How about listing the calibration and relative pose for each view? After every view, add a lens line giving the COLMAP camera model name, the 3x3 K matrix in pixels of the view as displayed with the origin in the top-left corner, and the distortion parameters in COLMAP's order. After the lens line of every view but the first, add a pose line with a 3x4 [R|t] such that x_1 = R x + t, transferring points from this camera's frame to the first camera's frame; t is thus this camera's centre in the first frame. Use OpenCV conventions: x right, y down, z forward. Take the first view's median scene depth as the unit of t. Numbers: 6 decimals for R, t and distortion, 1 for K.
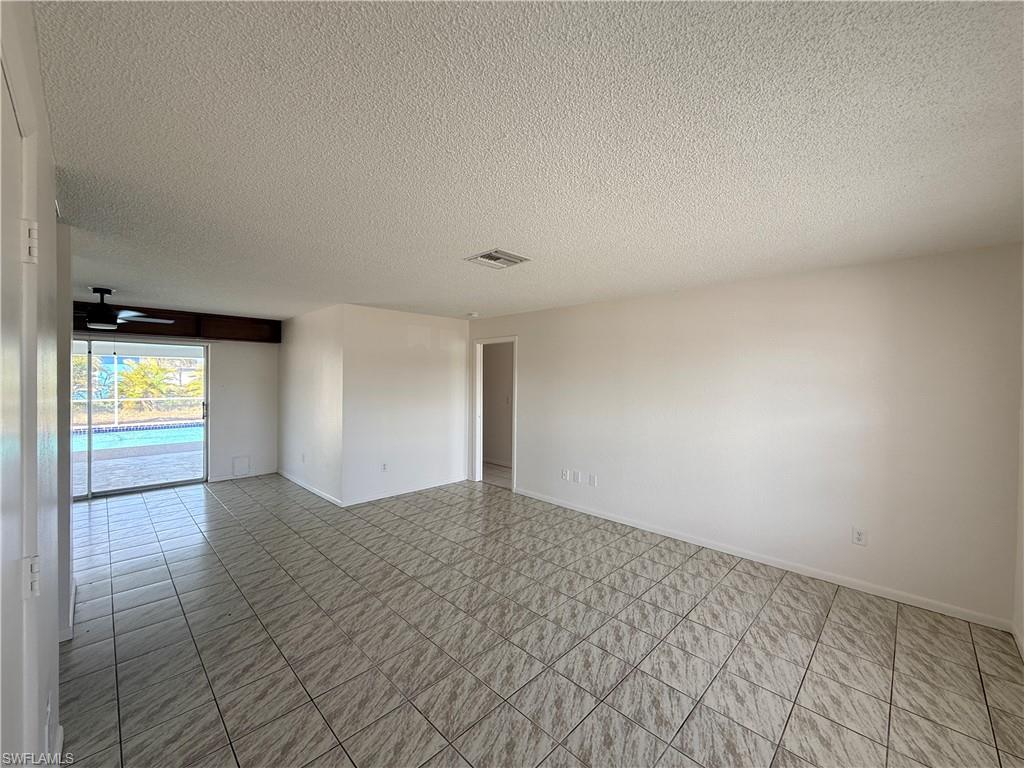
lens RADIAL K [[408.1, 0, 510.4], [0, 408.1, 384.4], [0, 0, 1]] dist [-0.000143, 0.000277]
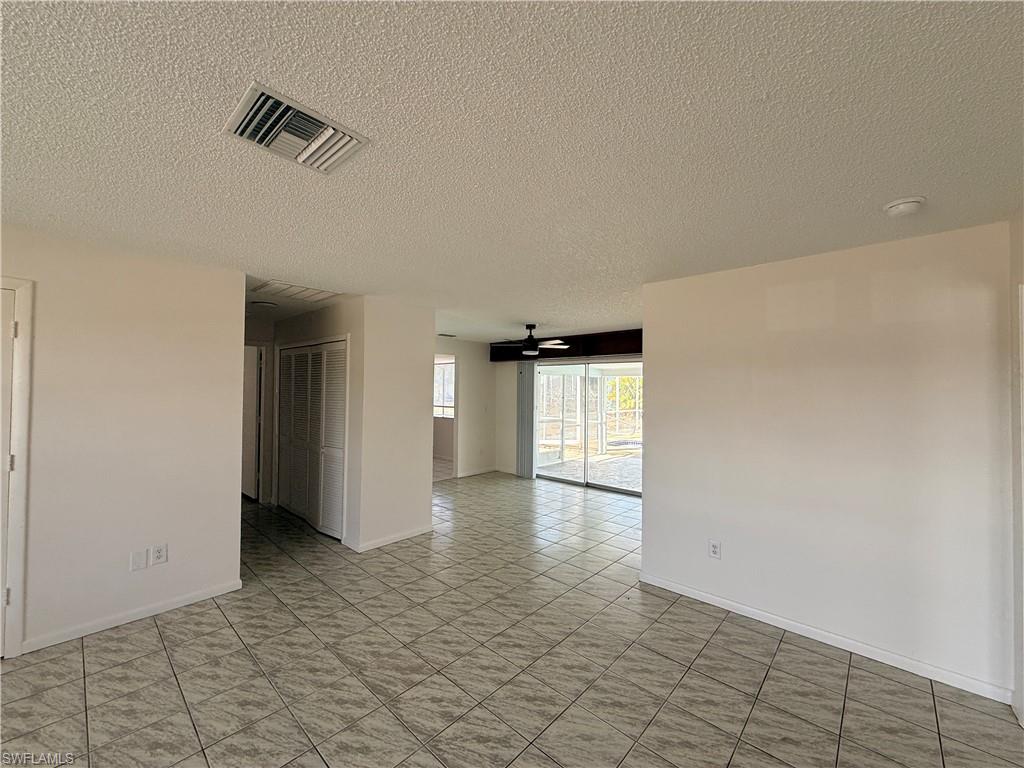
lens RADIAL K [[408.1, 0, 510.6], [0, 408.1, 381.0], [0, 0, 1]] dist [-0.000143, 0.000277]
pose [[0.035127, -0.031633, -0.998882, 0.416963], [-0.026305, 0.999123, -0.032566, -0.008519], [0.999037, 0.027419, 0.034265, 1.136271]]
